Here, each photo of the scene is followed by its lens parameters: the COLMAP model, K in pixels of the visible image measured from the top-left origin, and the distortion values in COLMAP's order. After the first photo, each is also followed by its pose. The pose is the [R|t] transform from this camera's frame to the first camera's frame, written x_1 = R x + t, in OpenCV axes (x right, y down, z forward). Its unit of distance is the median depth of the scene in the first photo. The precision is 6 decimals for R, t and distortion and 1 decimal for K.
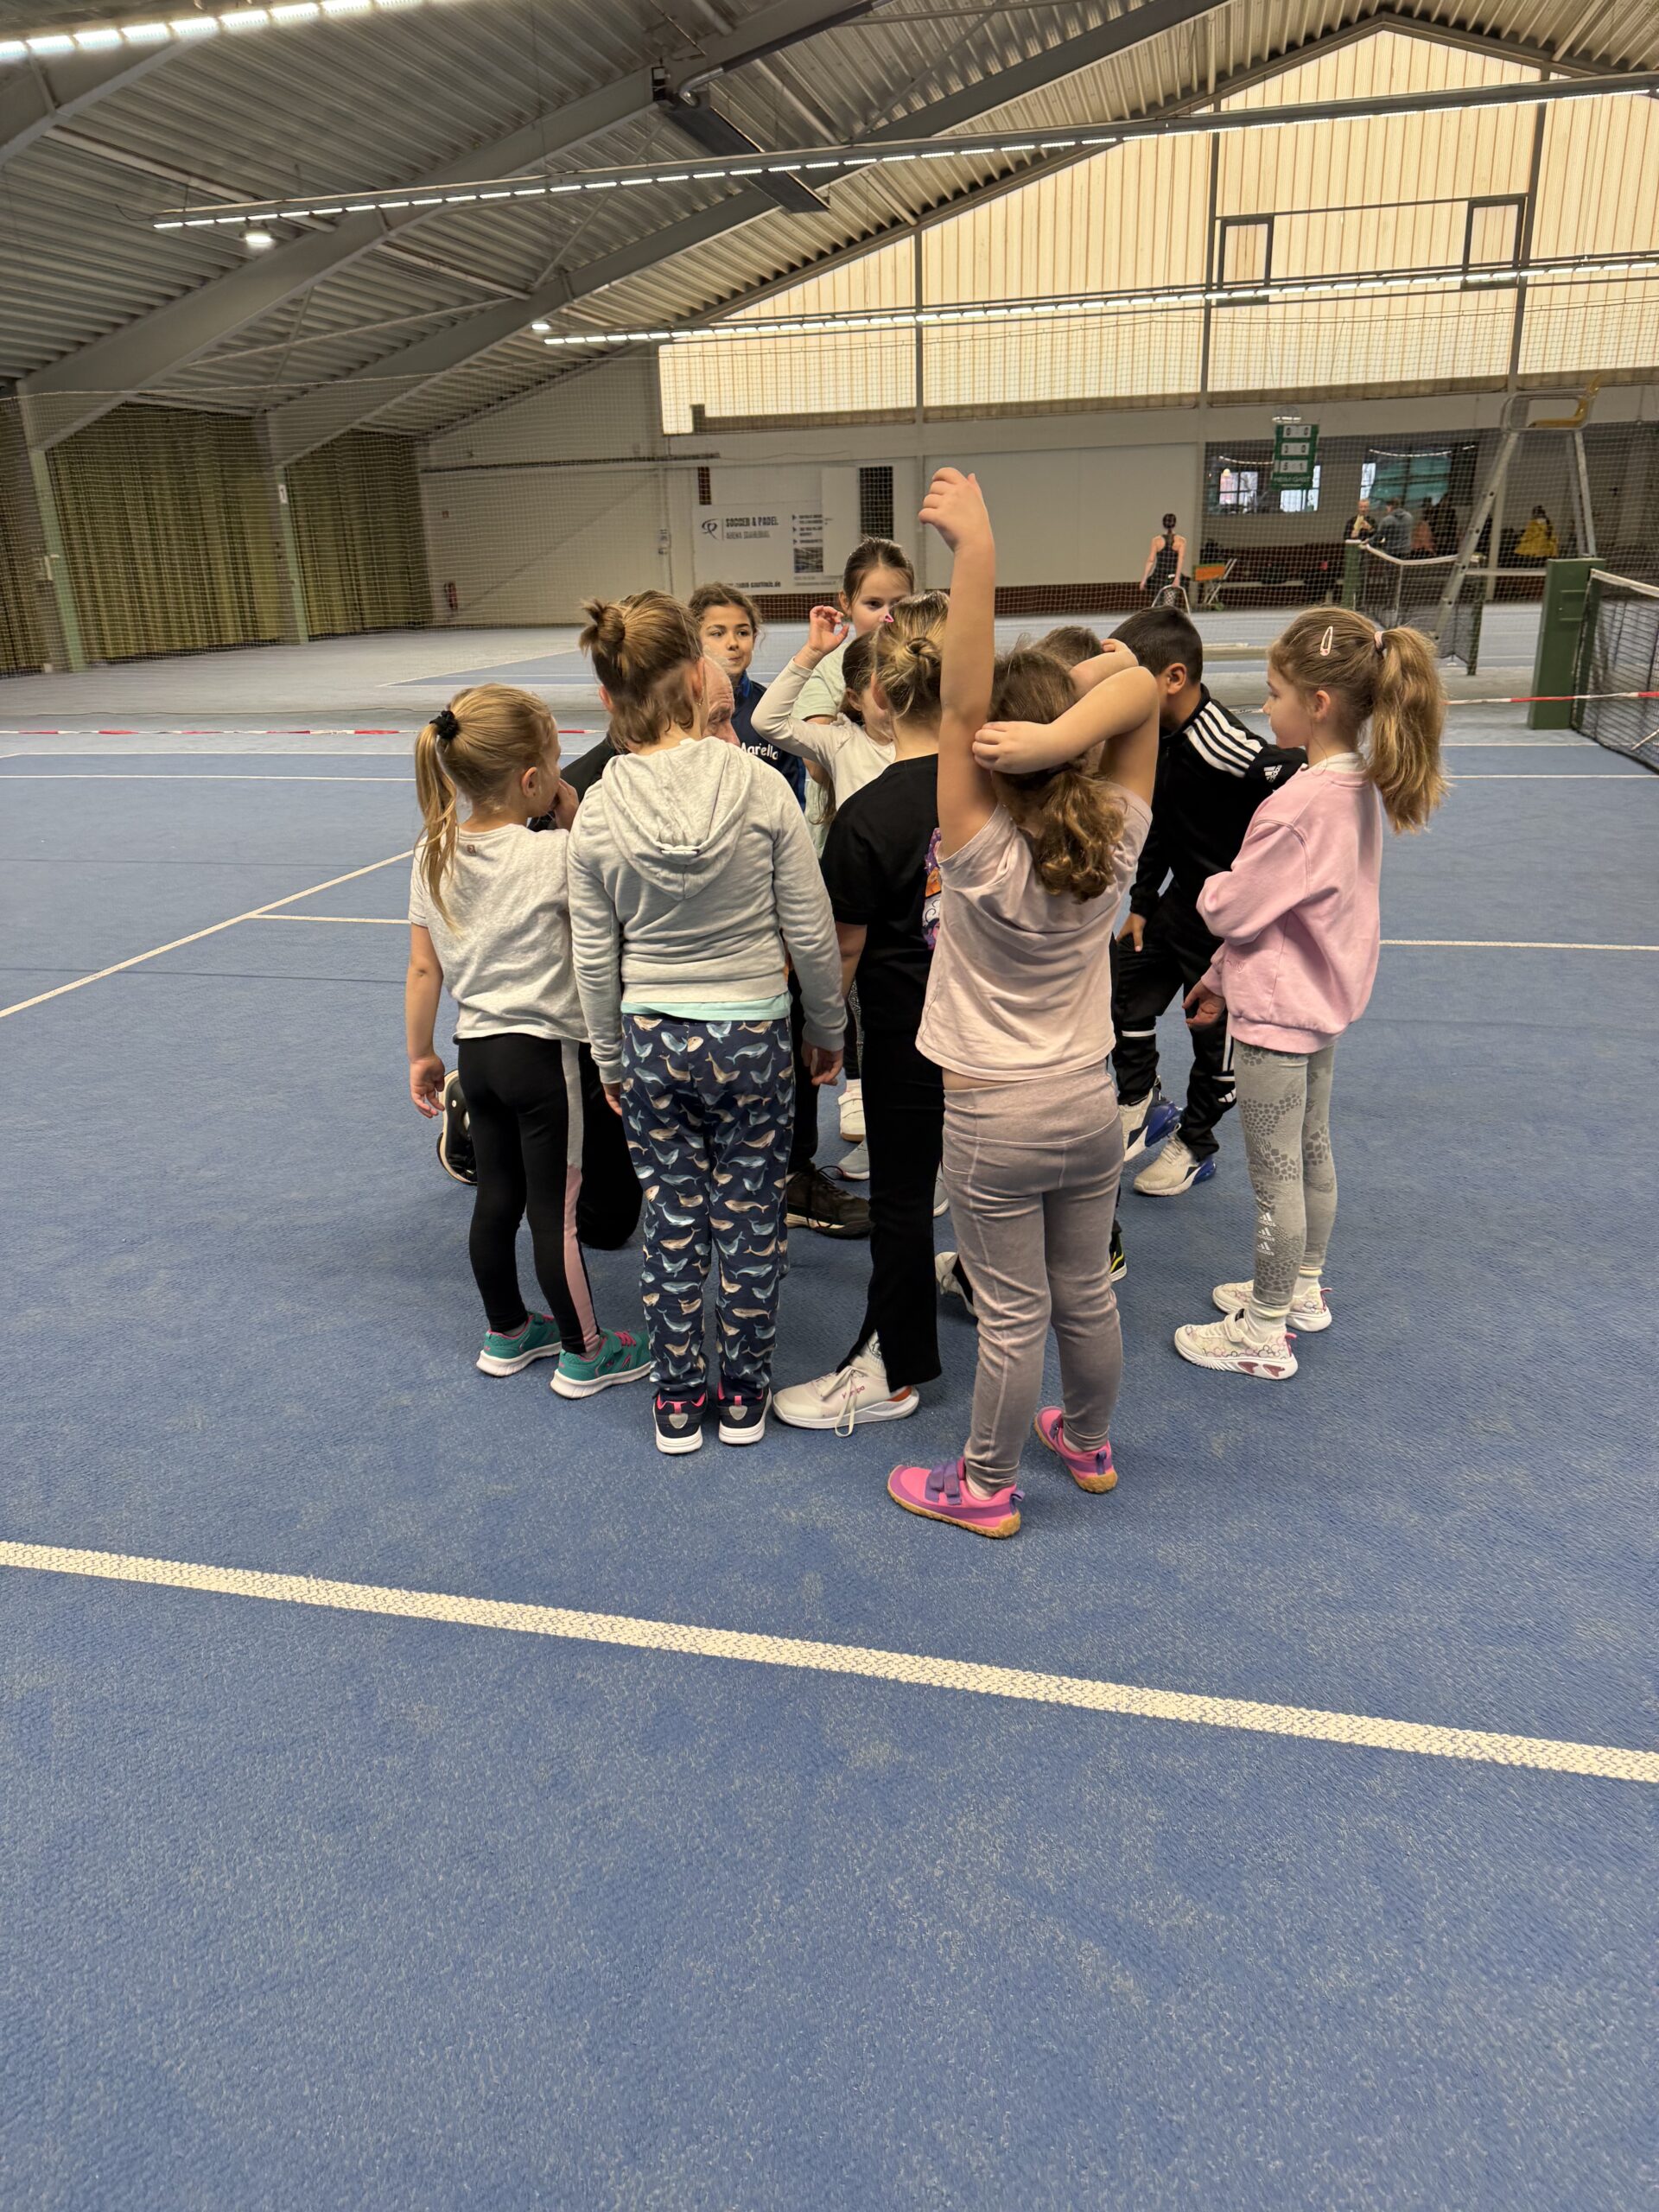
lens RADIAL K [[1487.3, 0, 821.6], [0, 1487.3, 1097.4], [0, 0, 1]] dist [0.029162, -0.043851]
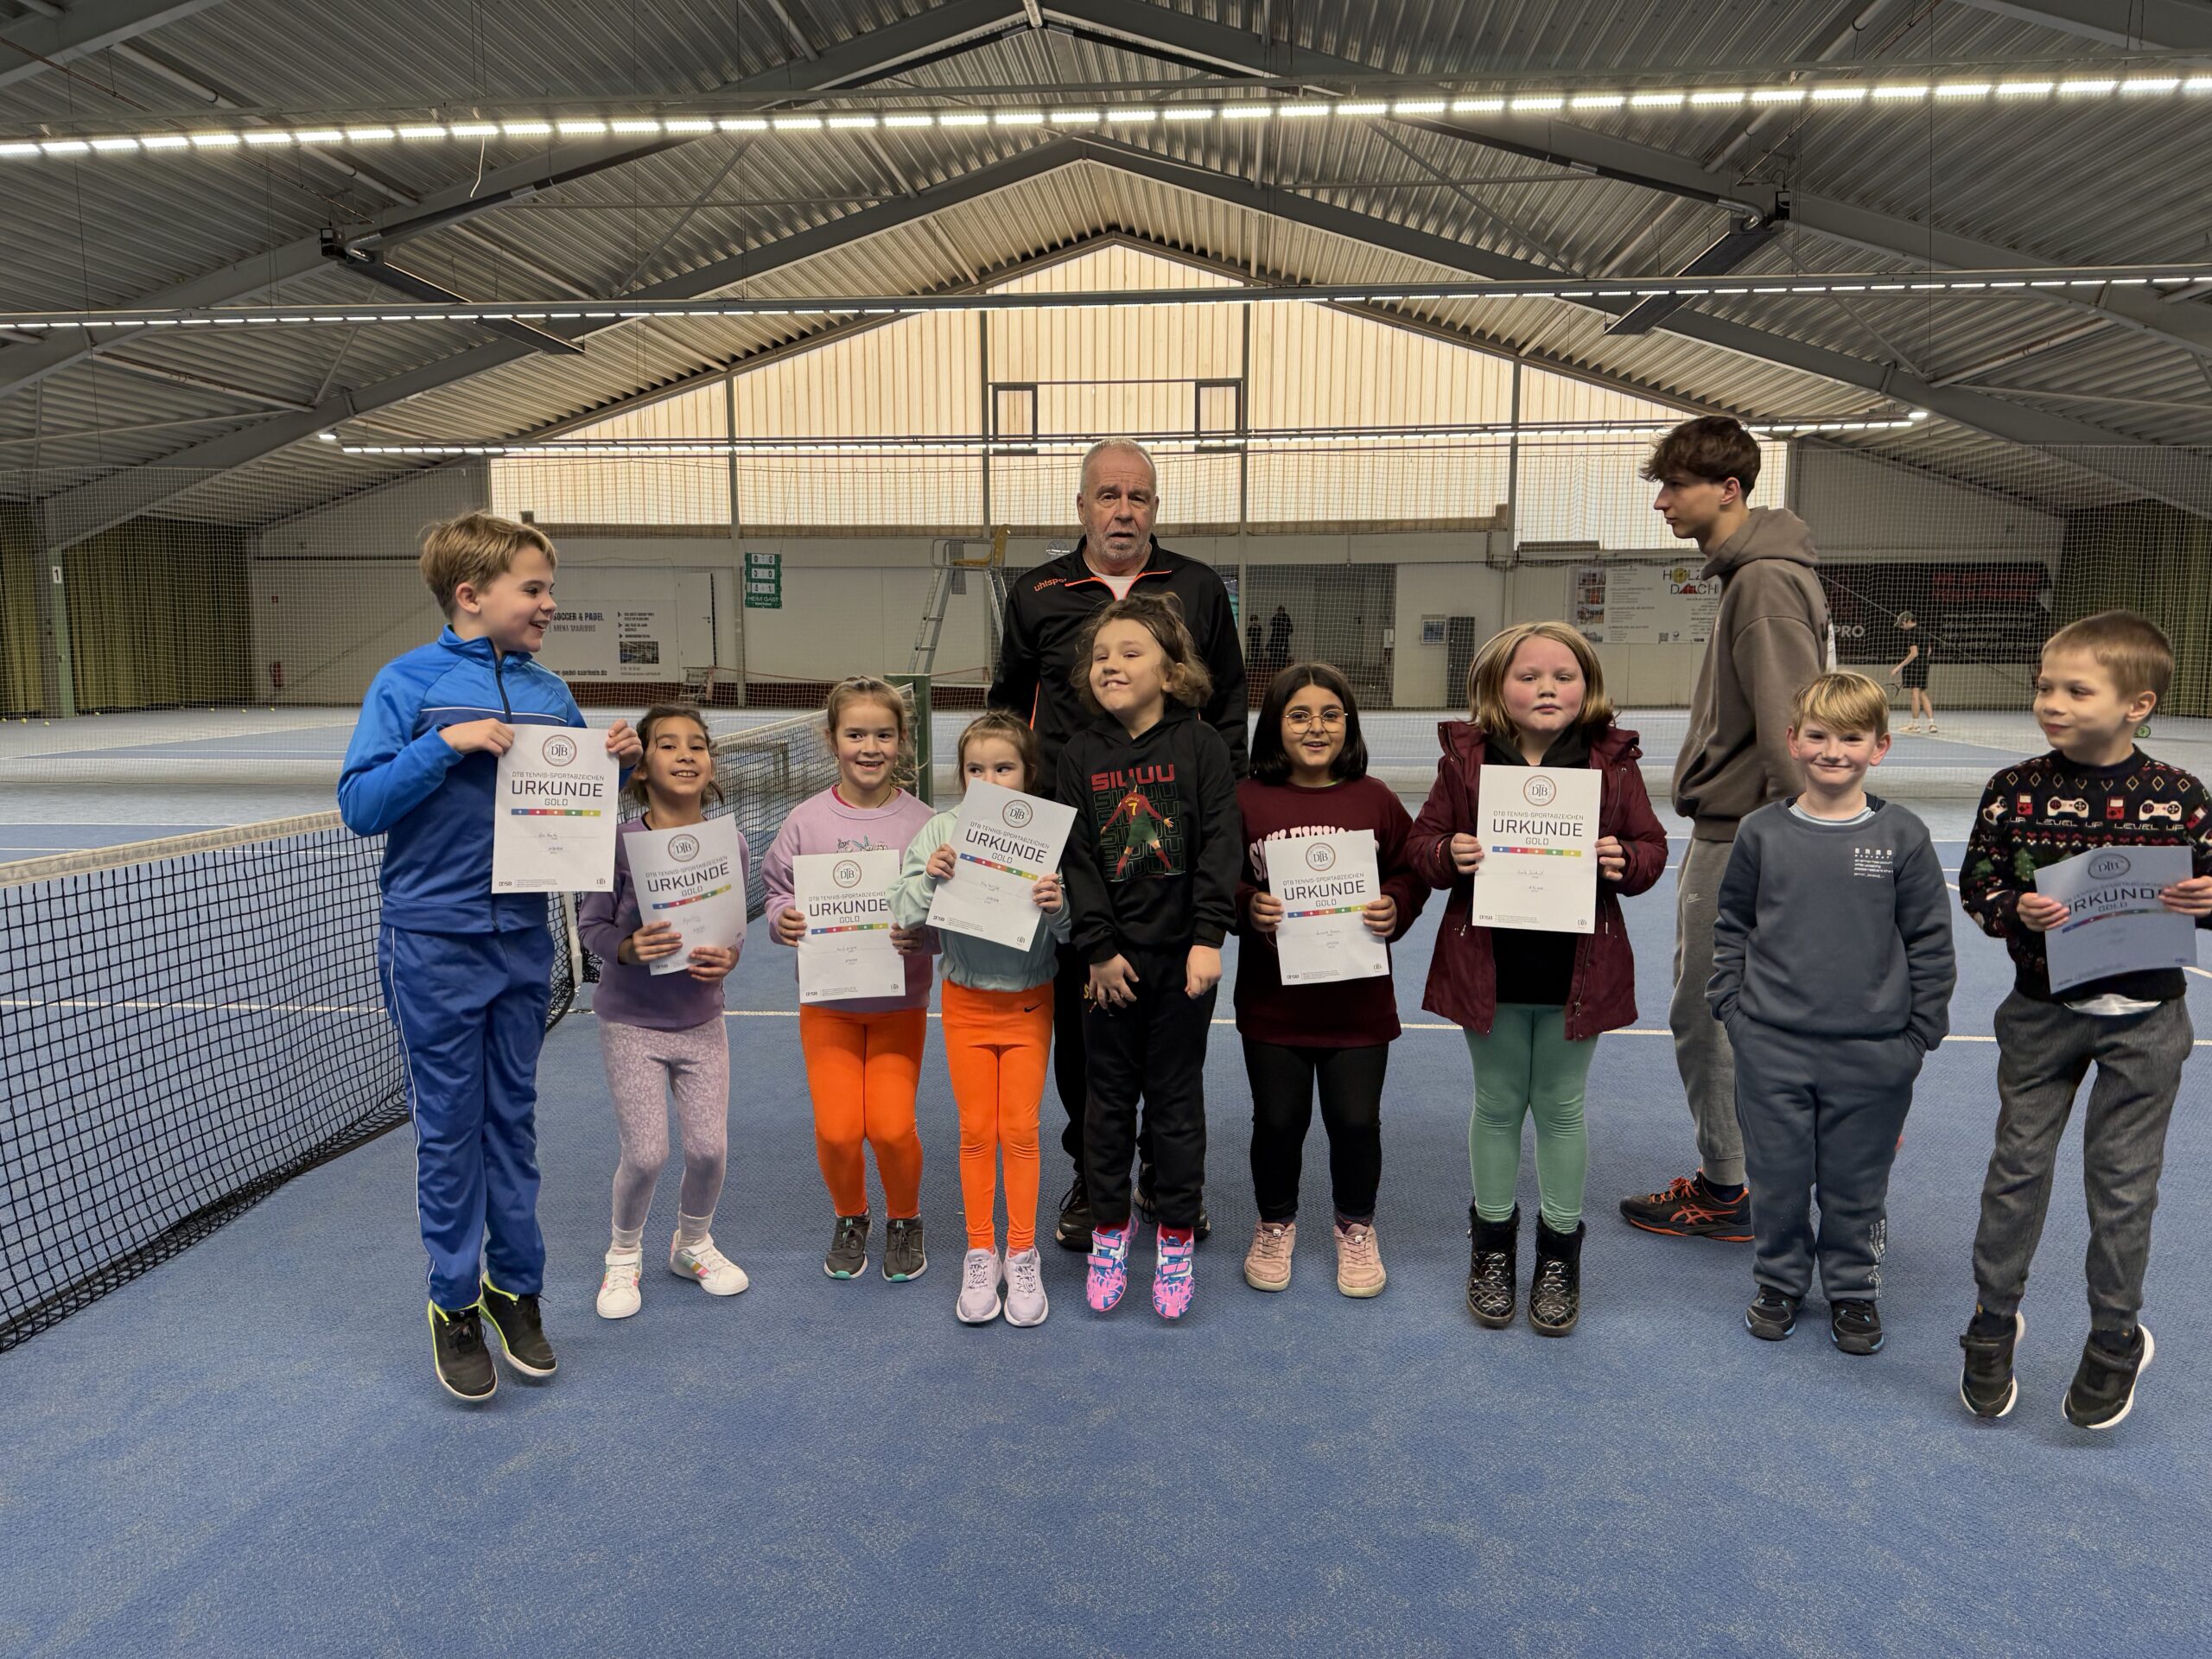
lens RADIAL K [[1487.3, 0, 1097.1], [0, 1487.3, 837.6], [0, 0, 1]] dist [0.029162, -0.043851]
pose [[0.988958, 0.015474, 0.147383, 0.191863], [0.018045, 0.974559, -0.223404, 0.007514], [-0.147091, 0.223597, 0.963519, -0.035930]]
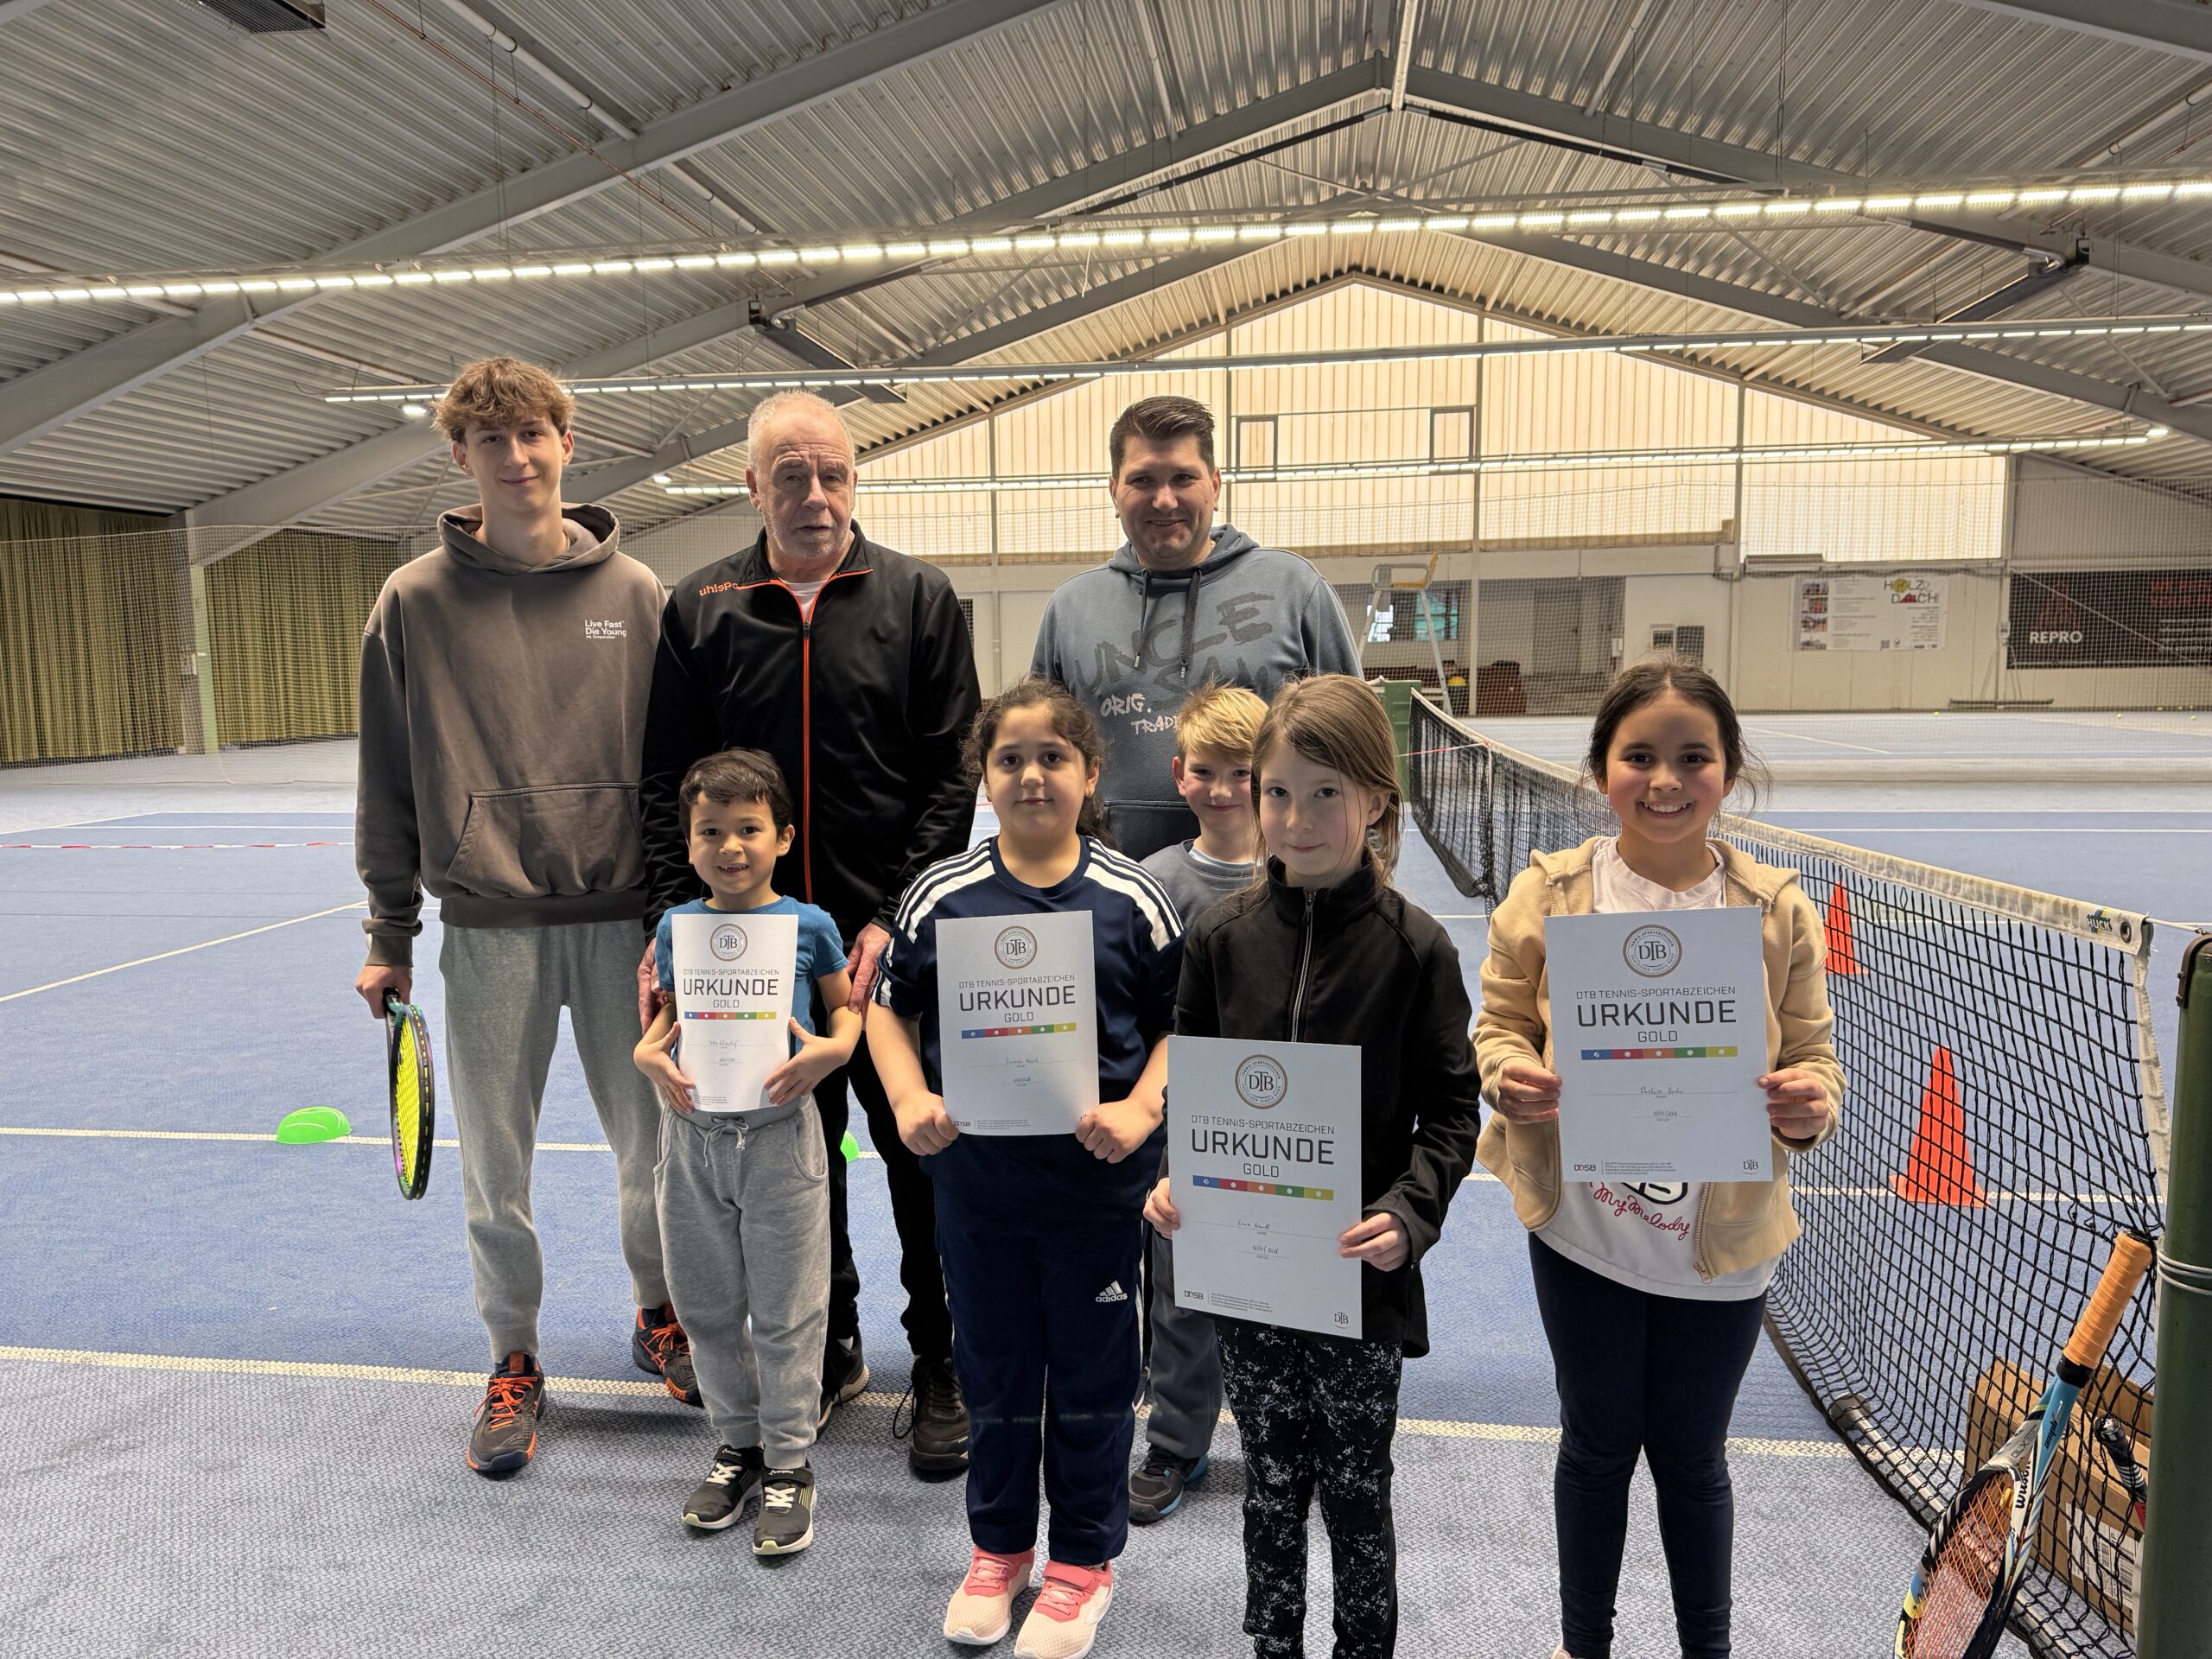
lens RADIAL K [[1487.3, 0, 1096.6], [0, 1487.3, 843.7], [0, 0, 1]] dist [0.029162, -0.043851]
pose [[0.995204, 0.010019, 0.097304, 0.039158], [0.012768, 0.972926, -0.230764, 0.035967], [-0.096981, 0.230899, 0.968132, -0.097298]]
